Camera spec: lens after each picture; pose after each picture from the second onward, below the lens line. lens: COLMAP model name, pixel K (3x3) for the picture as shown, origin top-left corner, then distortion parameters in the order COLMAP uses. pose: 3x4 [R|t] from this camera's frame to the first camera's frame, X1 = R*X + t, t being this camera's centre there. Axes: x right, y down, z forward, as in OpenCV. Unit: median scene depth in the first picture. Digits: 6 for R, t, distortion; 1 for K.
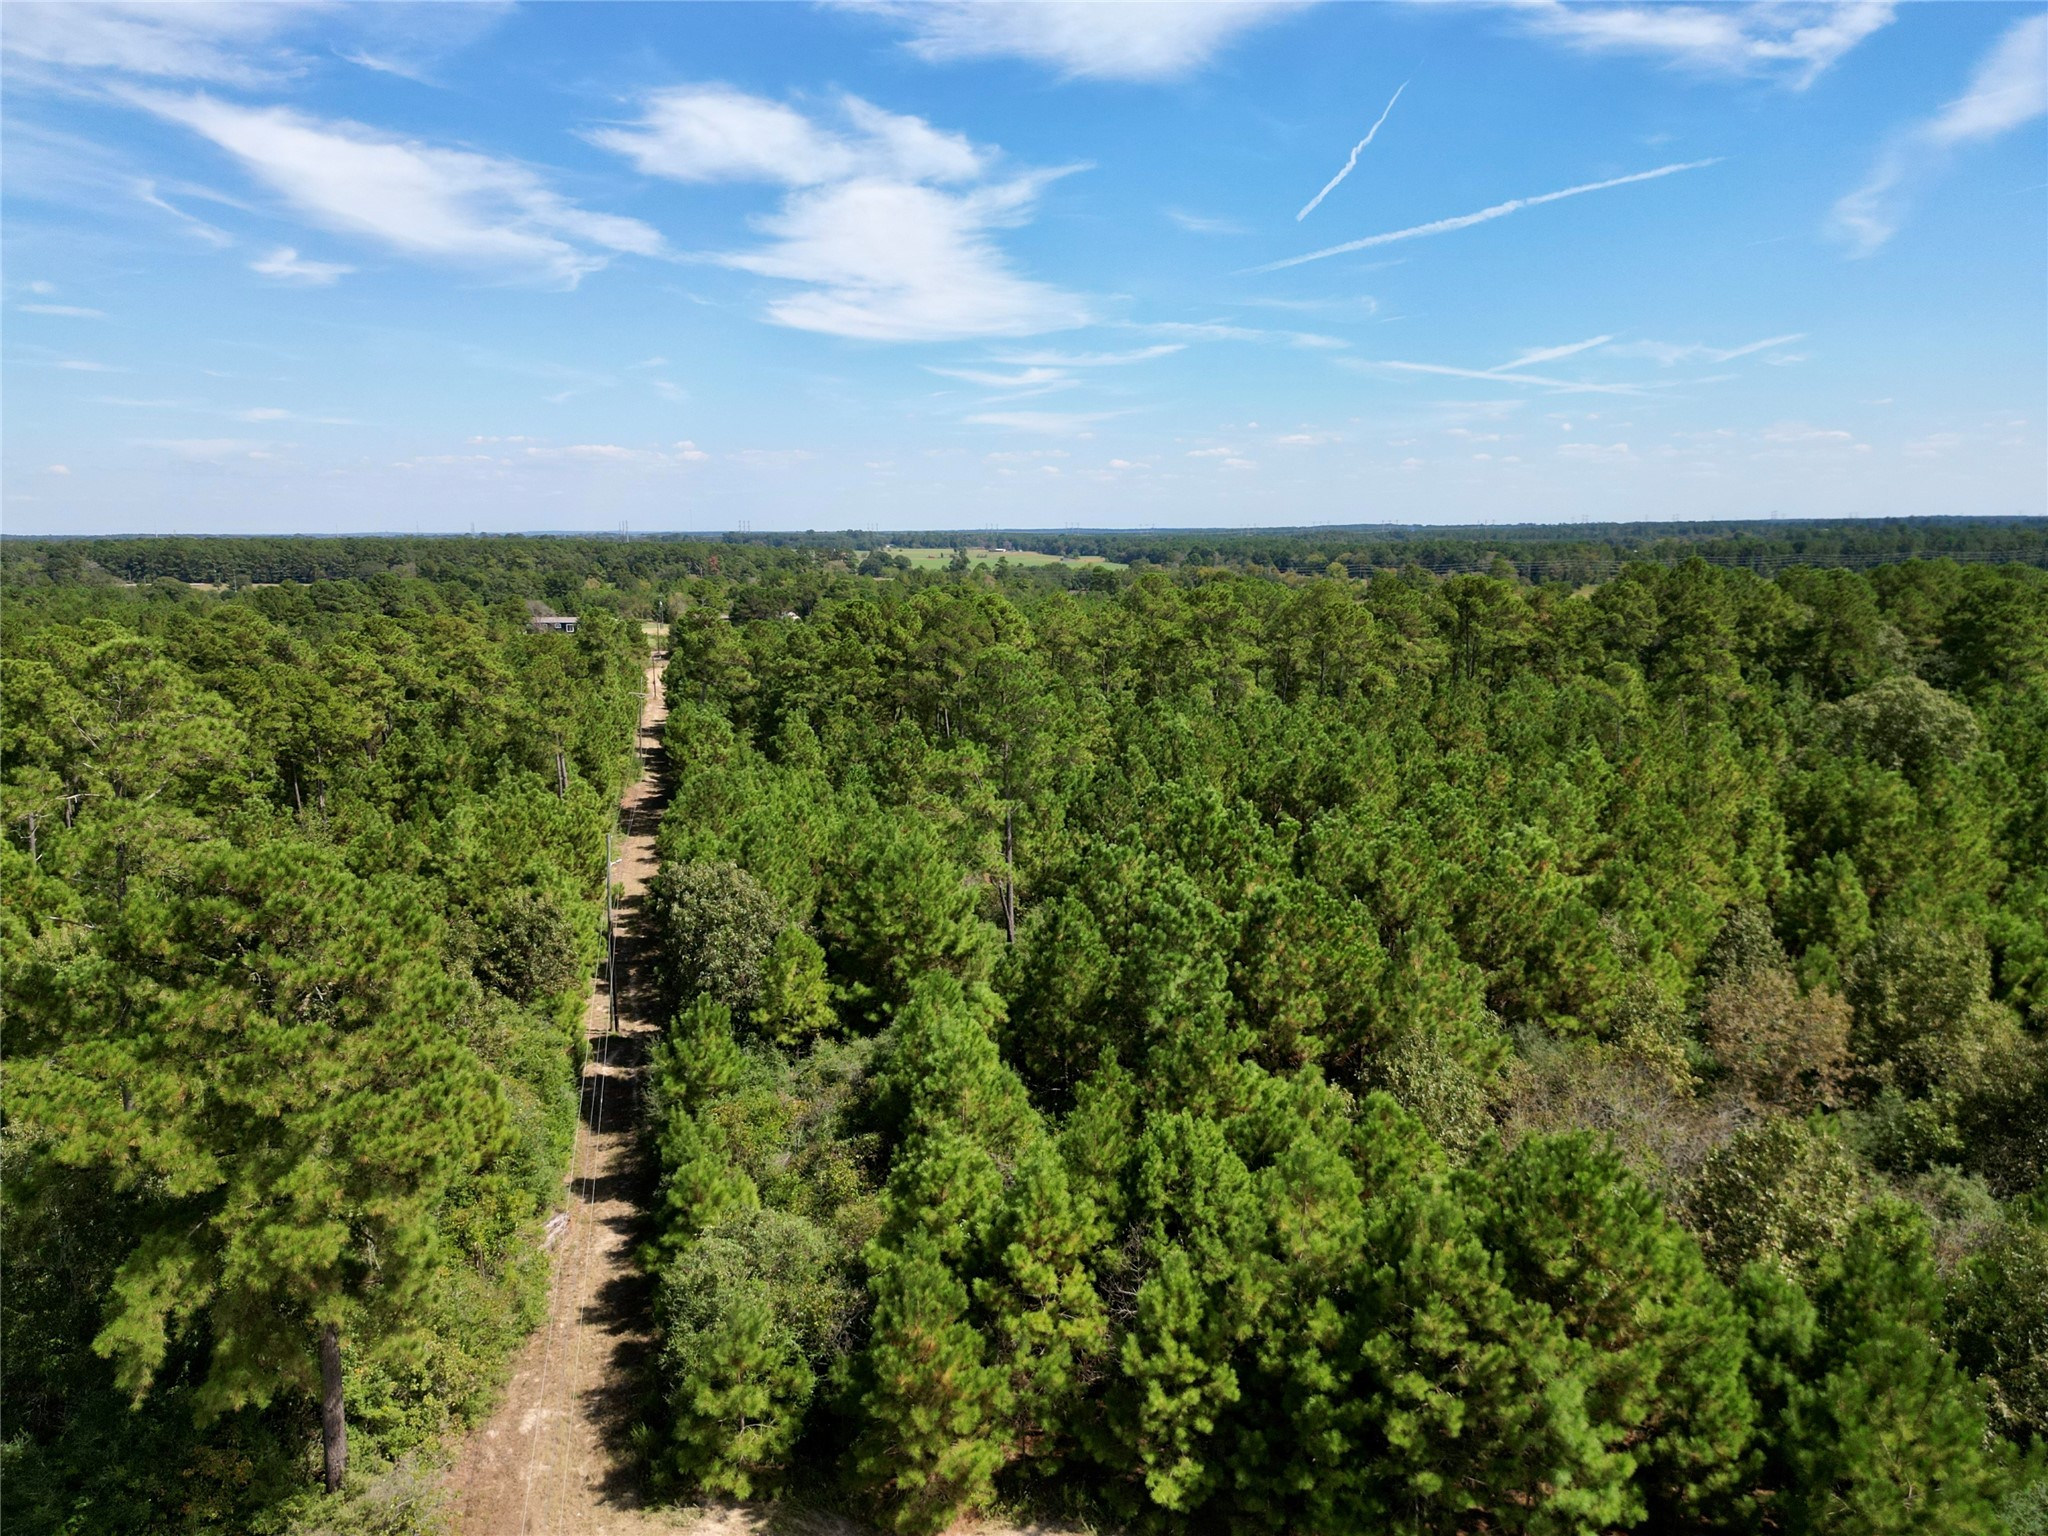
lens RADIAL K [[1359.5, 0, 1009.4], [0, 1359.5, 838.5], [0, 0, 1]] dist [0.004868, -0.043588]
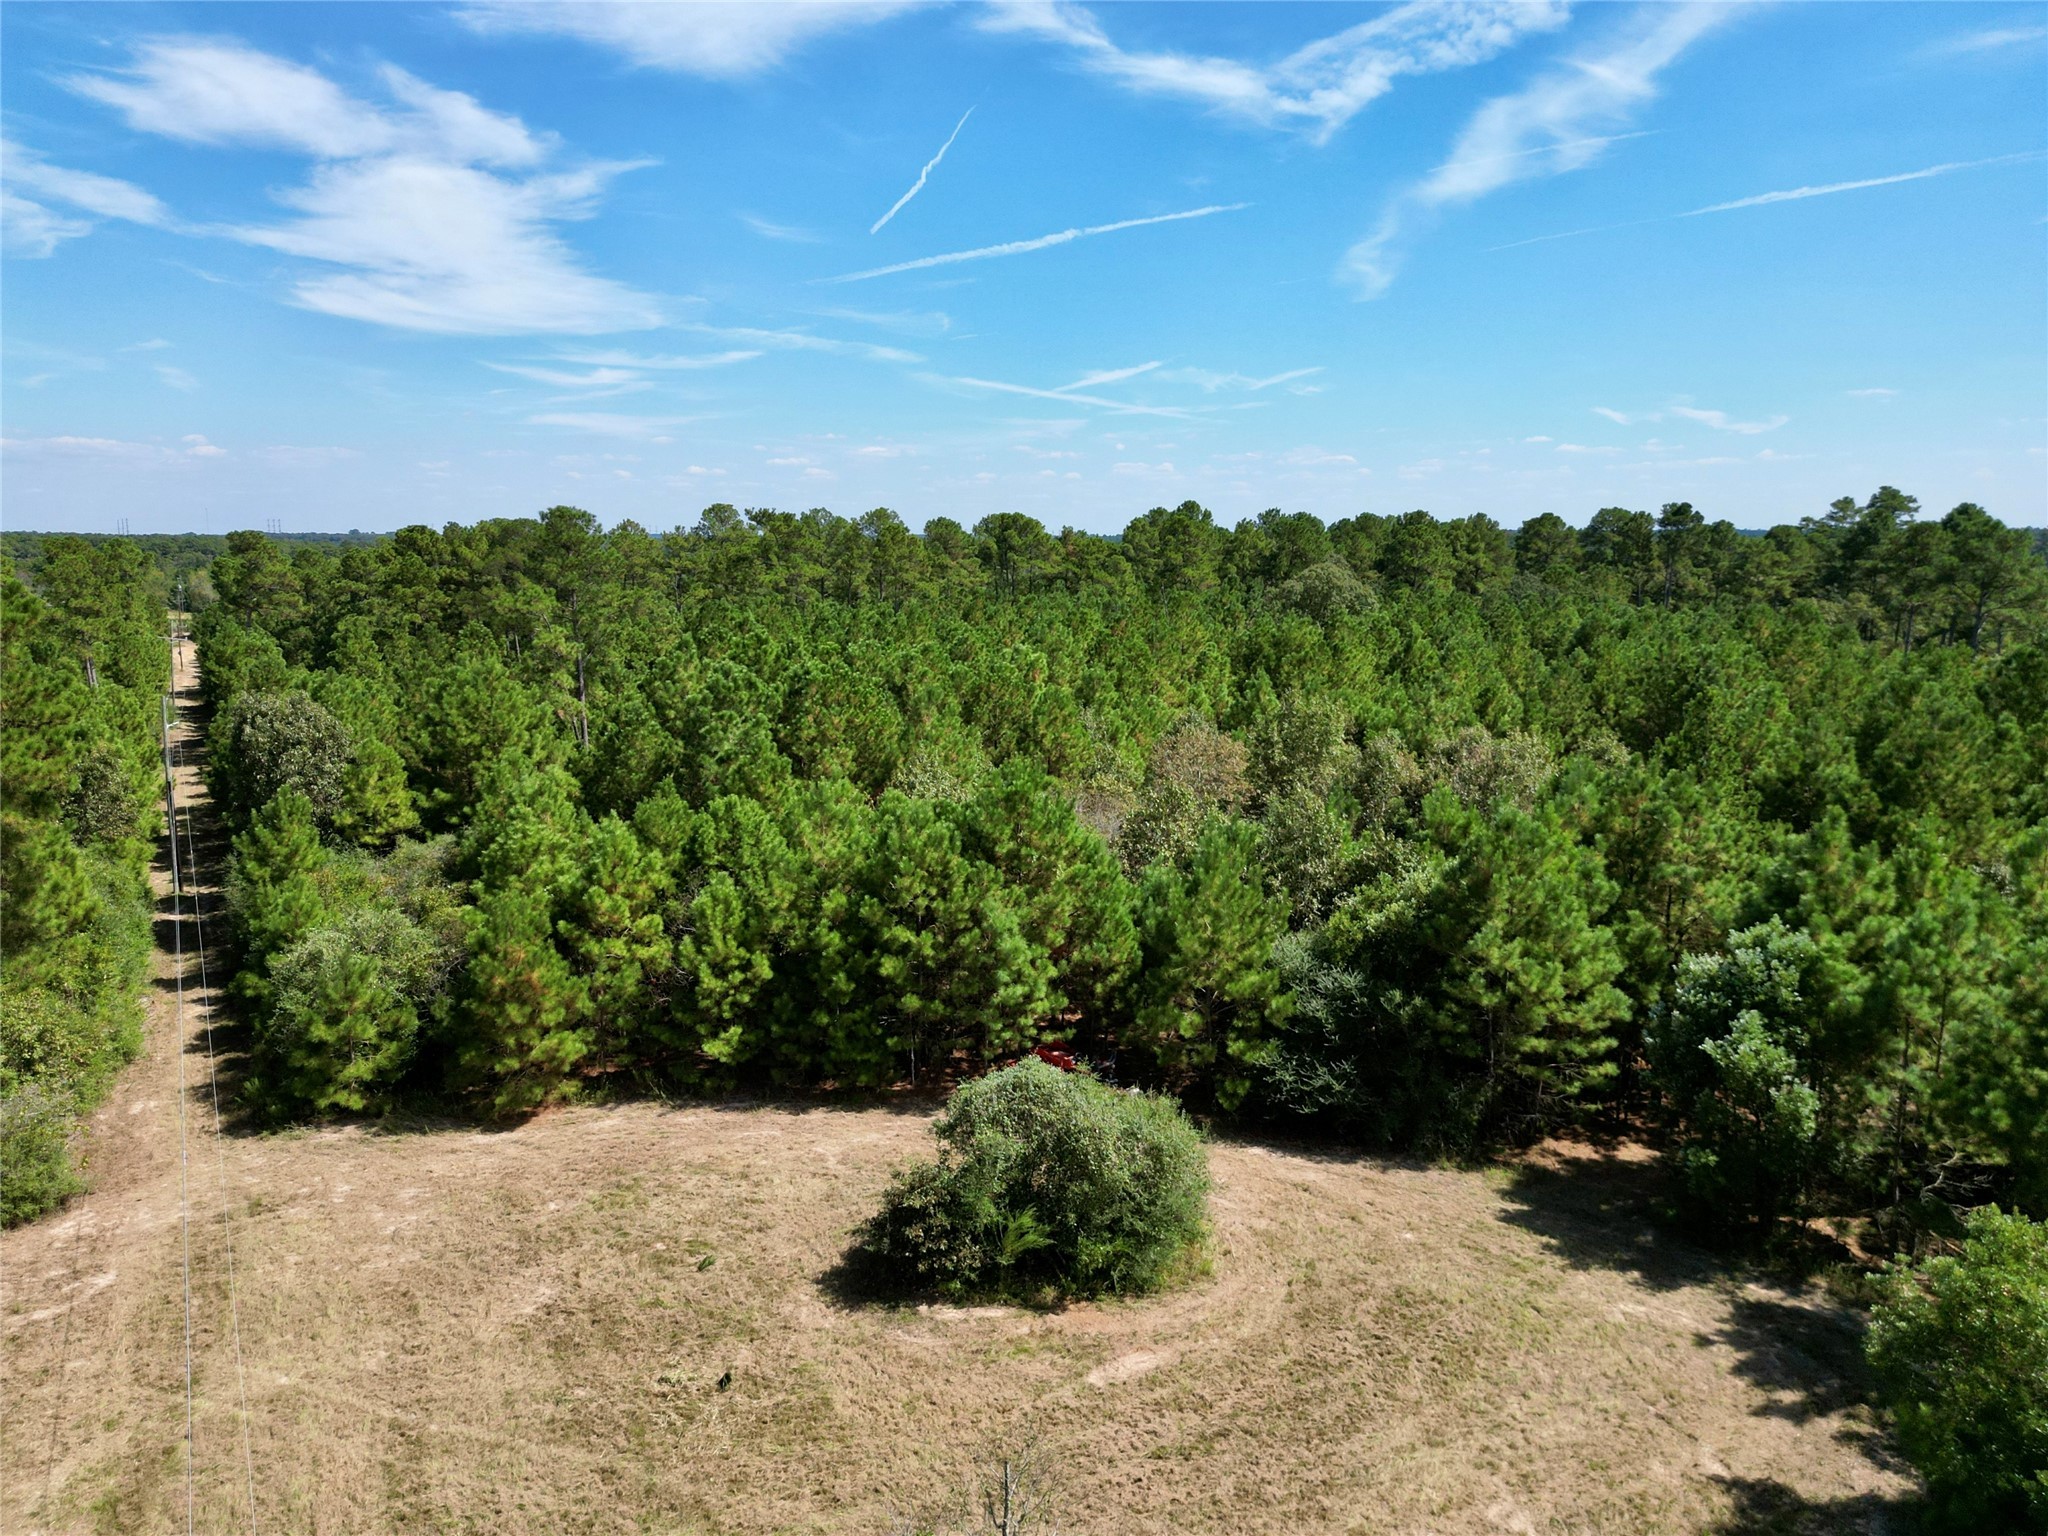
lens RADIAL K [[1359.5, 0, 1009.4], [0, 1359.5, 838.5], [0, 0, 1]] dist [0.004868, -0.043588]
pose [[0.955909, -0.040234, 0.290894, 0.007669], [0.040139, 0.999174, 0.006296, 0.189541], [-0.290908, 0.005658, 0.956734, -0.200379]]
